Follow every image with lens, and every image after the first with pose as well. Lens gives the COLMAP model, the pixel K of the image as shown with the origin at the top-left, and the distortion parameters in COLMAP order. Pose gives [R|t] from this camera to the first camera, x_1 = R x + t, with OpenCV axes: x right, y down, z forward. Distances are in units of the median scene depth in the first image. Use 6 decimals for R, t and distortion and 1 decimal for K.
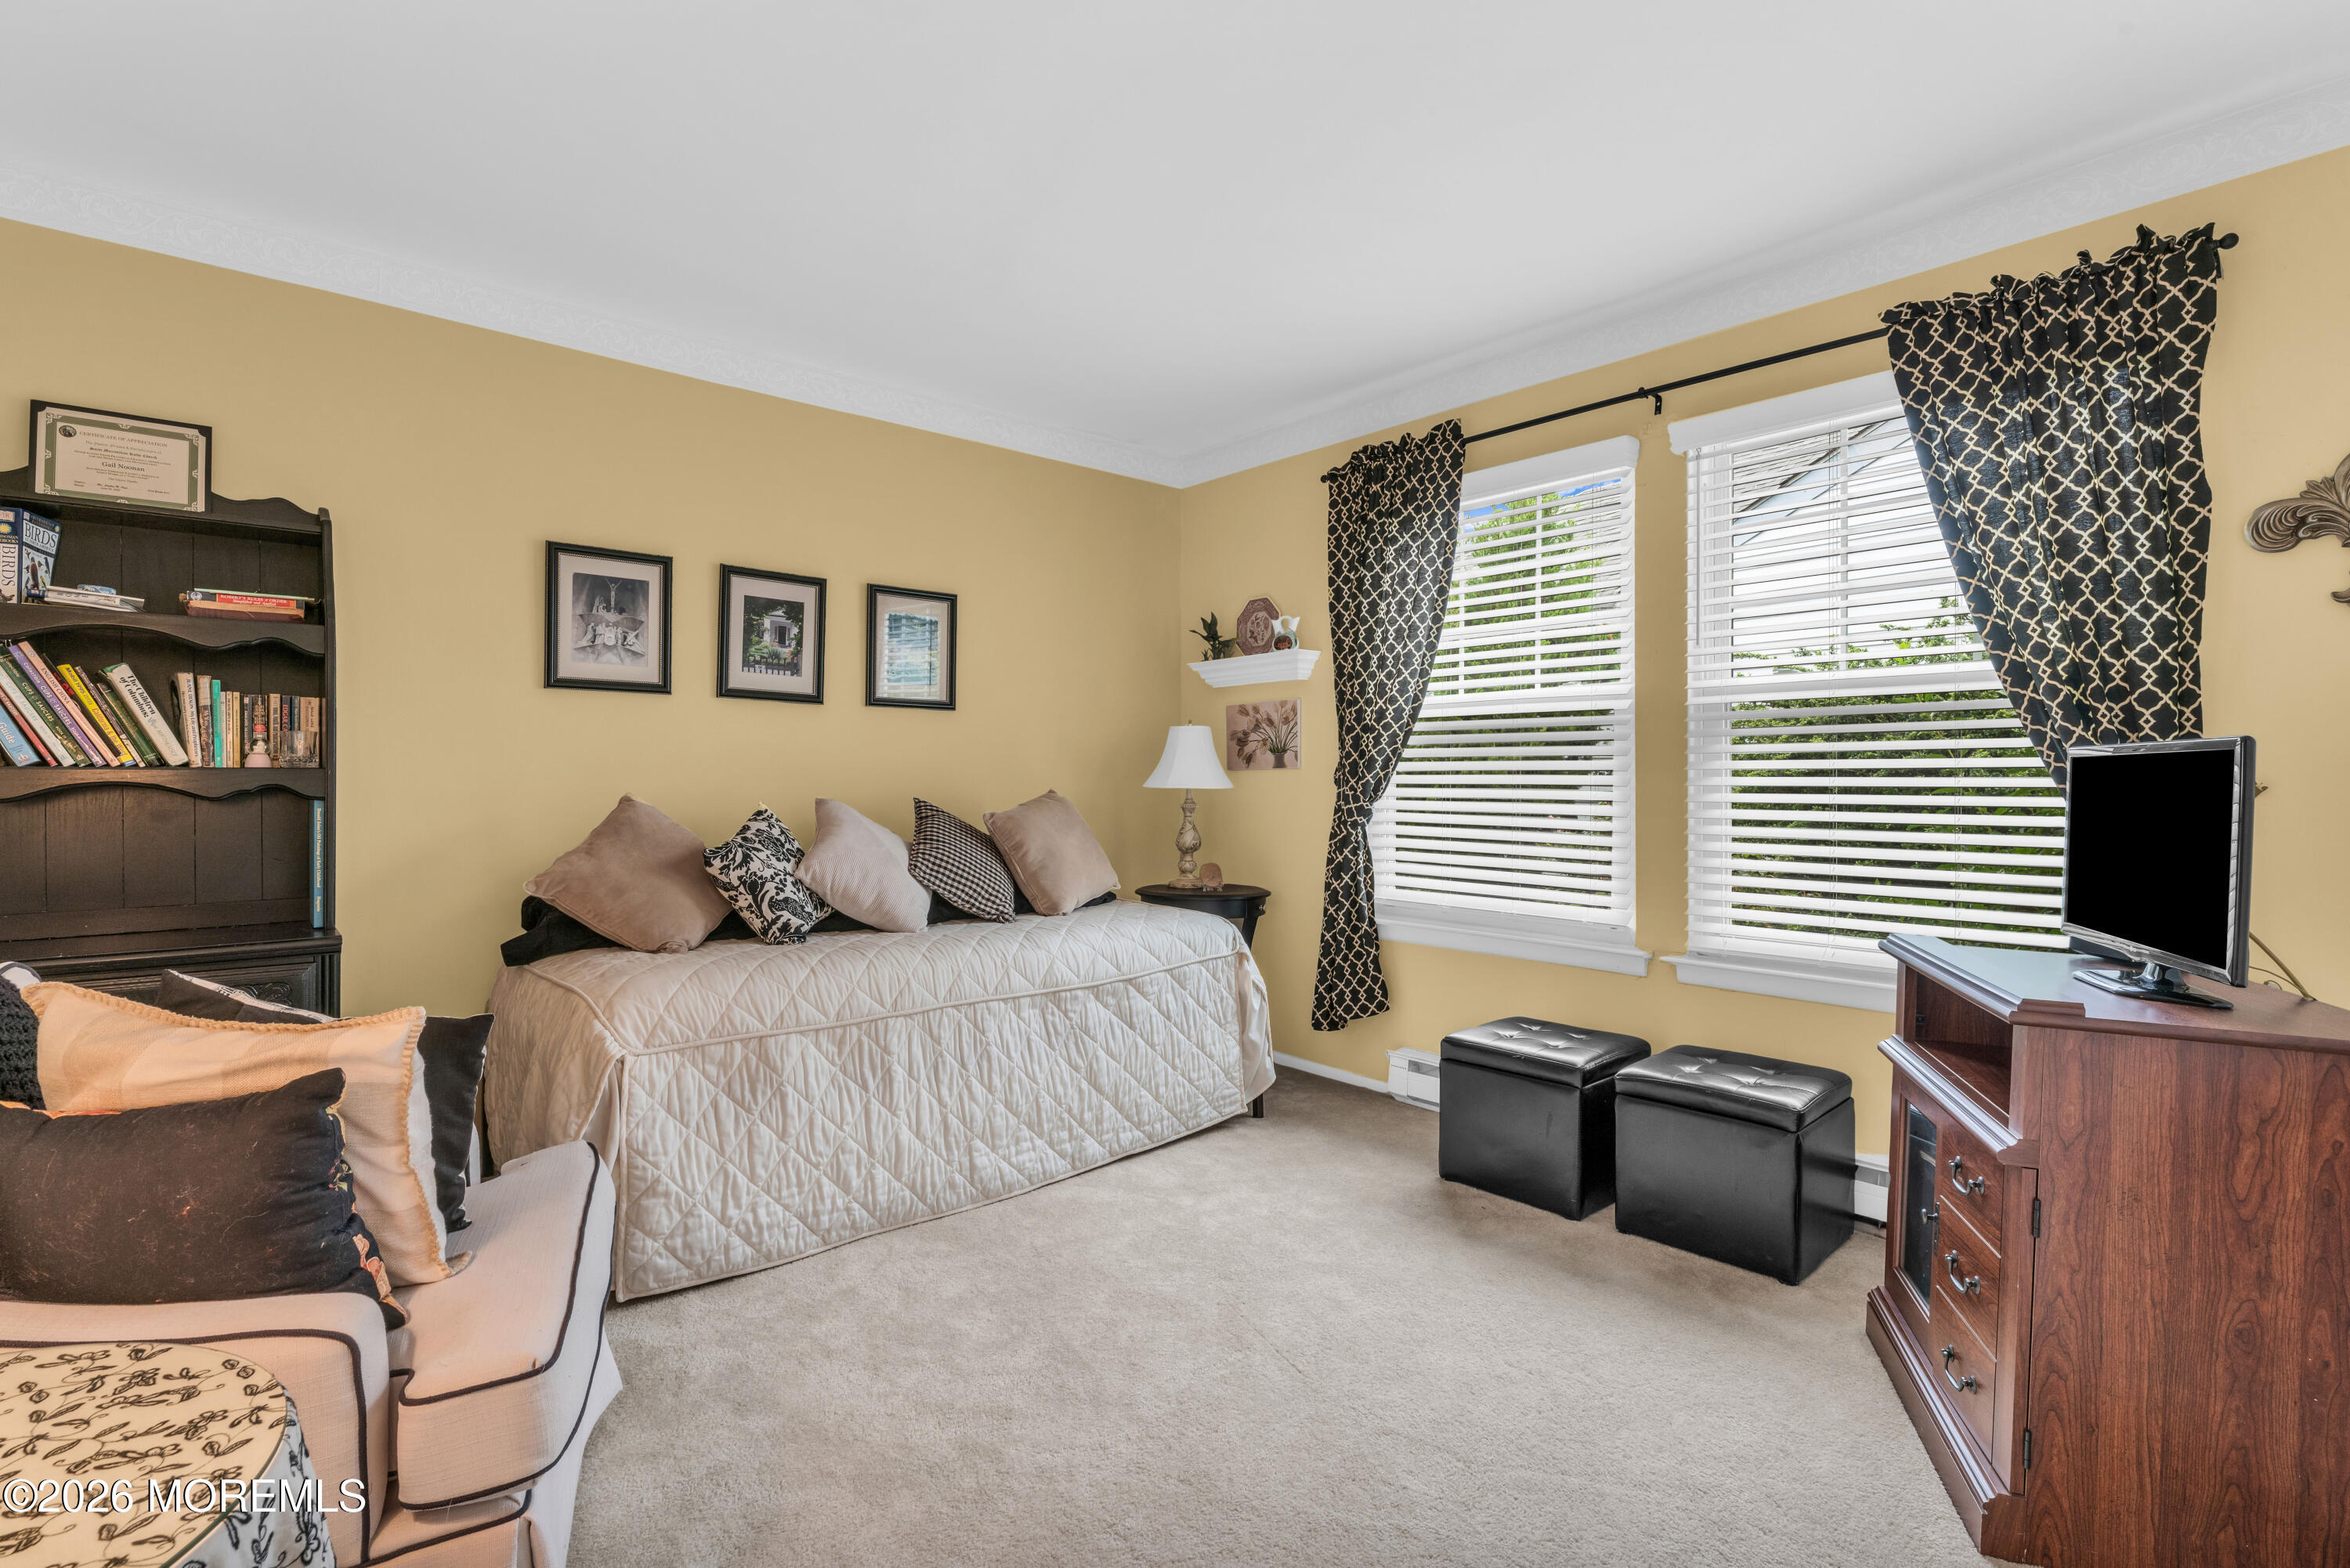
lens RADIAL K [[1090.9, 0, 1168.9], [0, 1090.9, 779.9], [0, 0, 1]] dist [-0.002051, 0.000674]
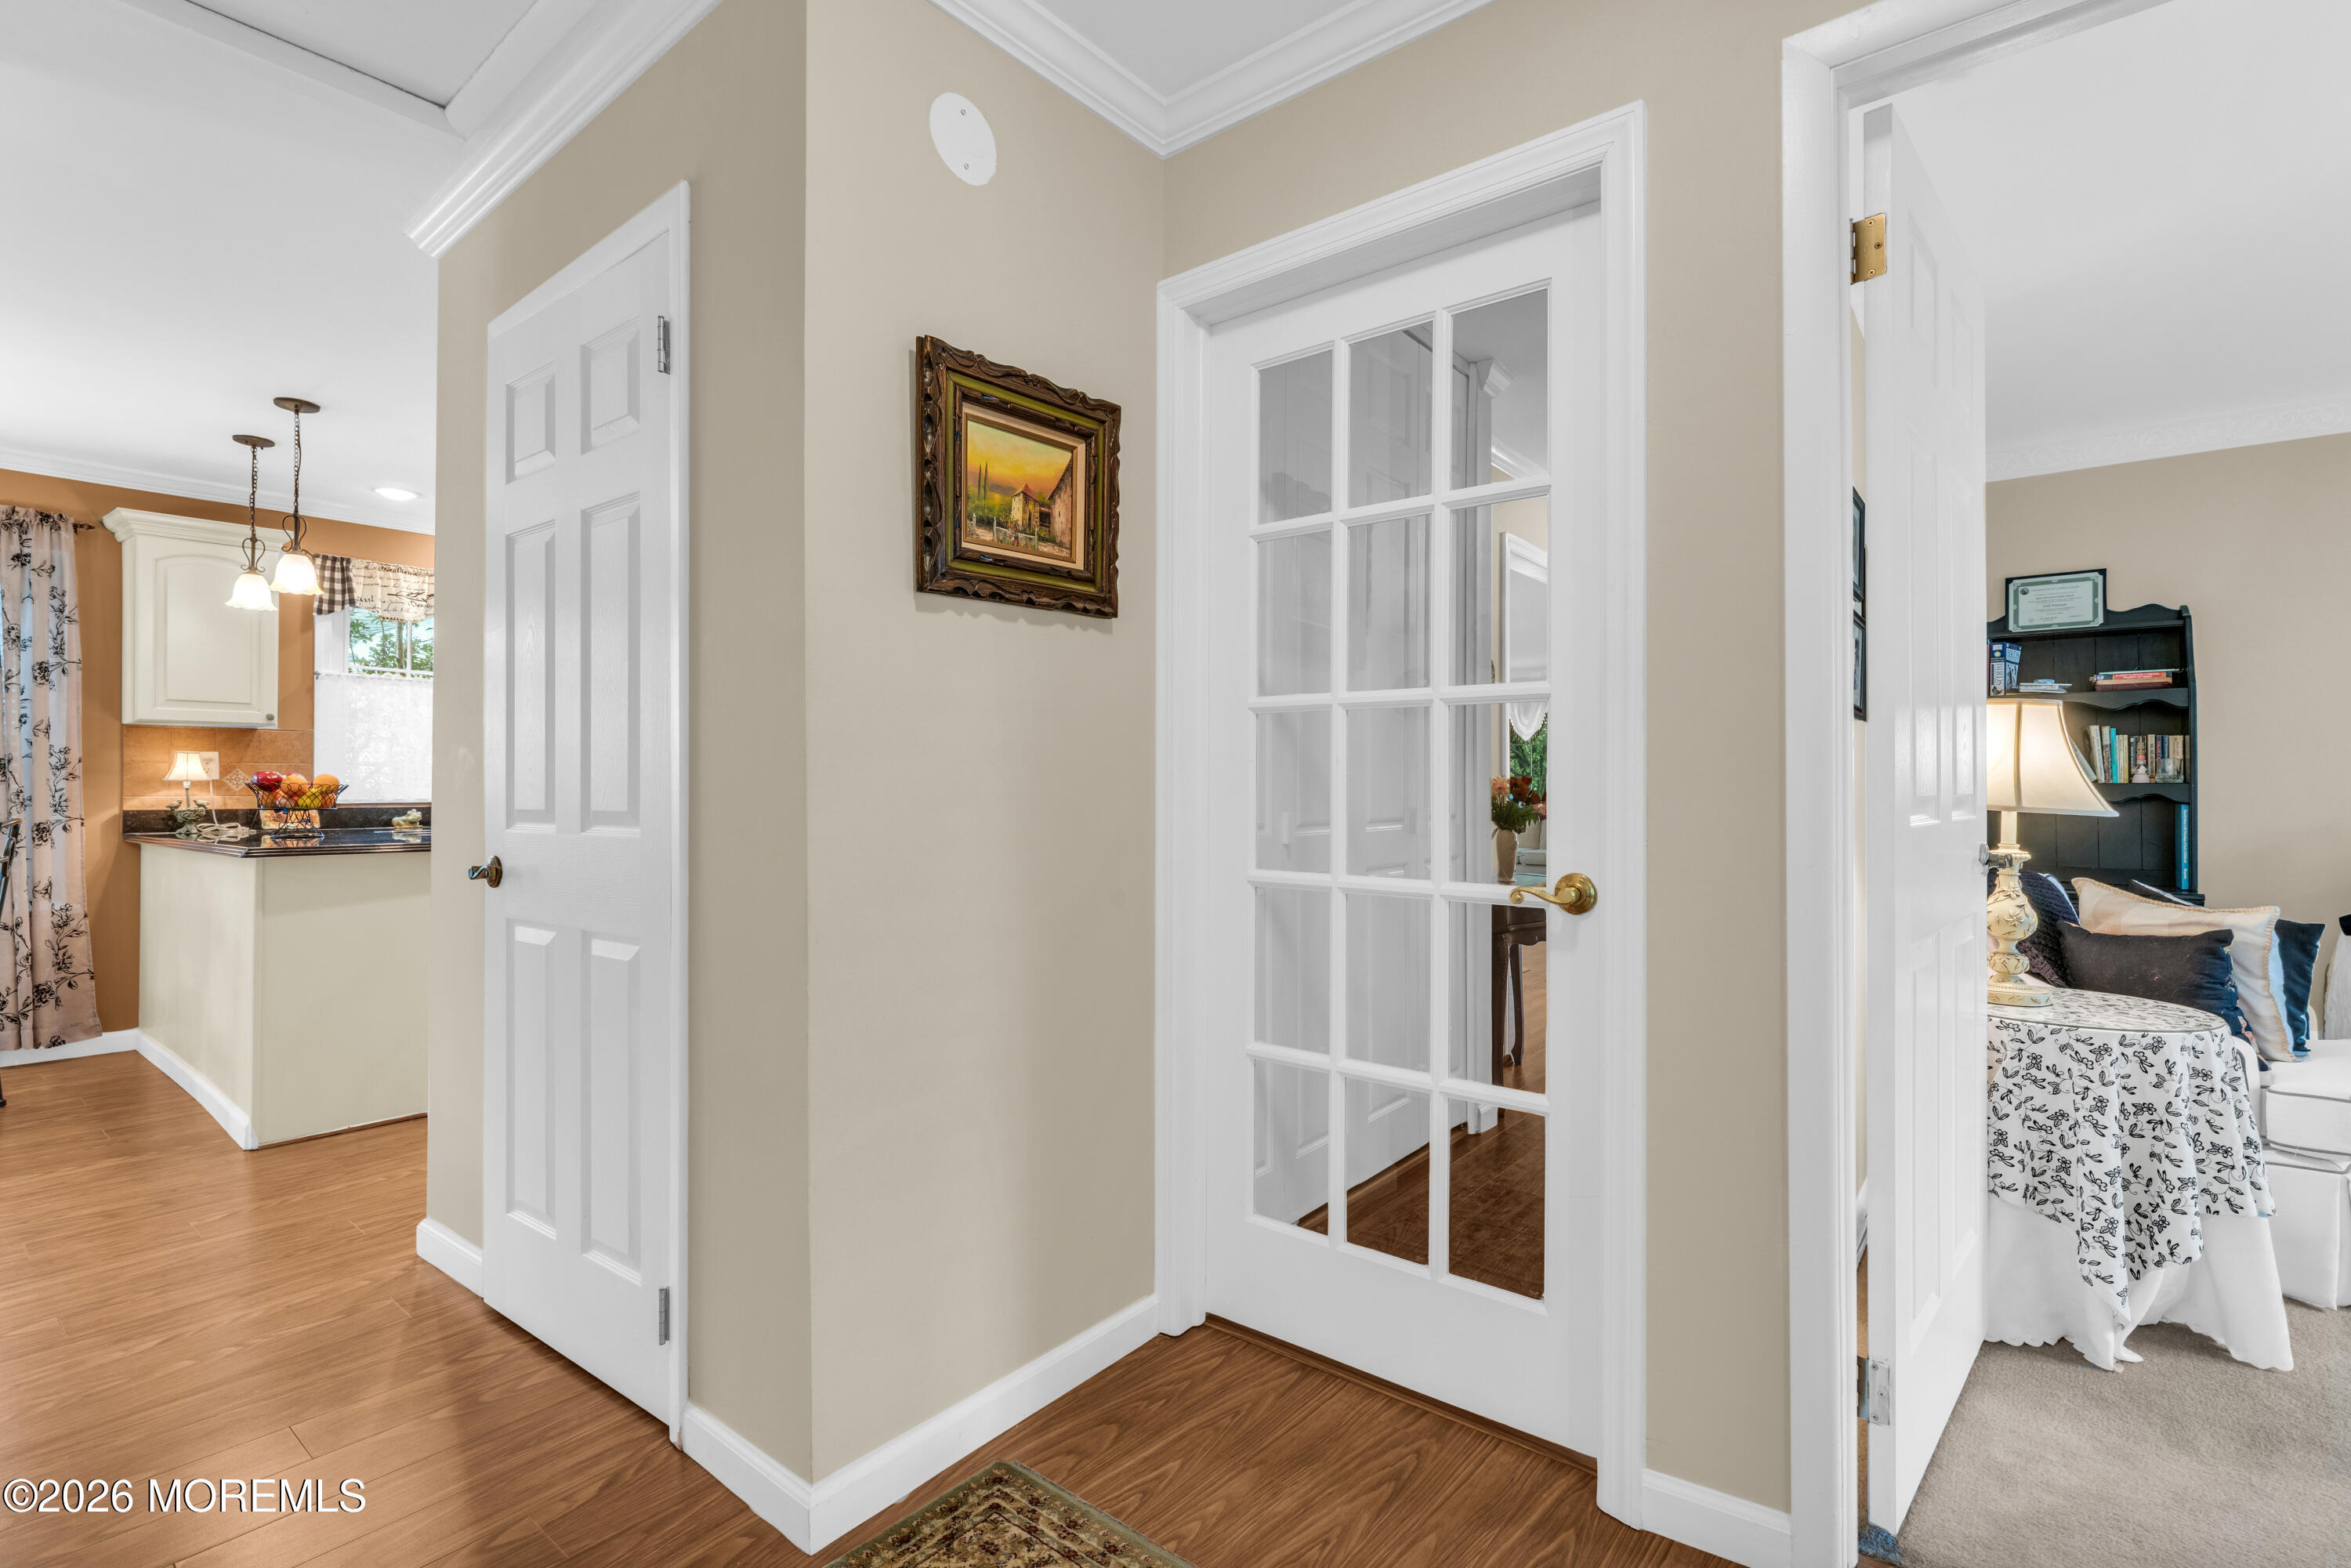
lens RADIAL K [[1091.4, 0, 1155.7], [0, 1091.4, 777.3], [0, 0, 1]] dist [-0.002051, 0.000674]
pose [[0.185870, -0.011914, -0.982502, 0.440667], [-0.004232, 0.999908, -0.012926, 0.006955], [0.982565, 0.006560, 0.185803, -0.685099]]
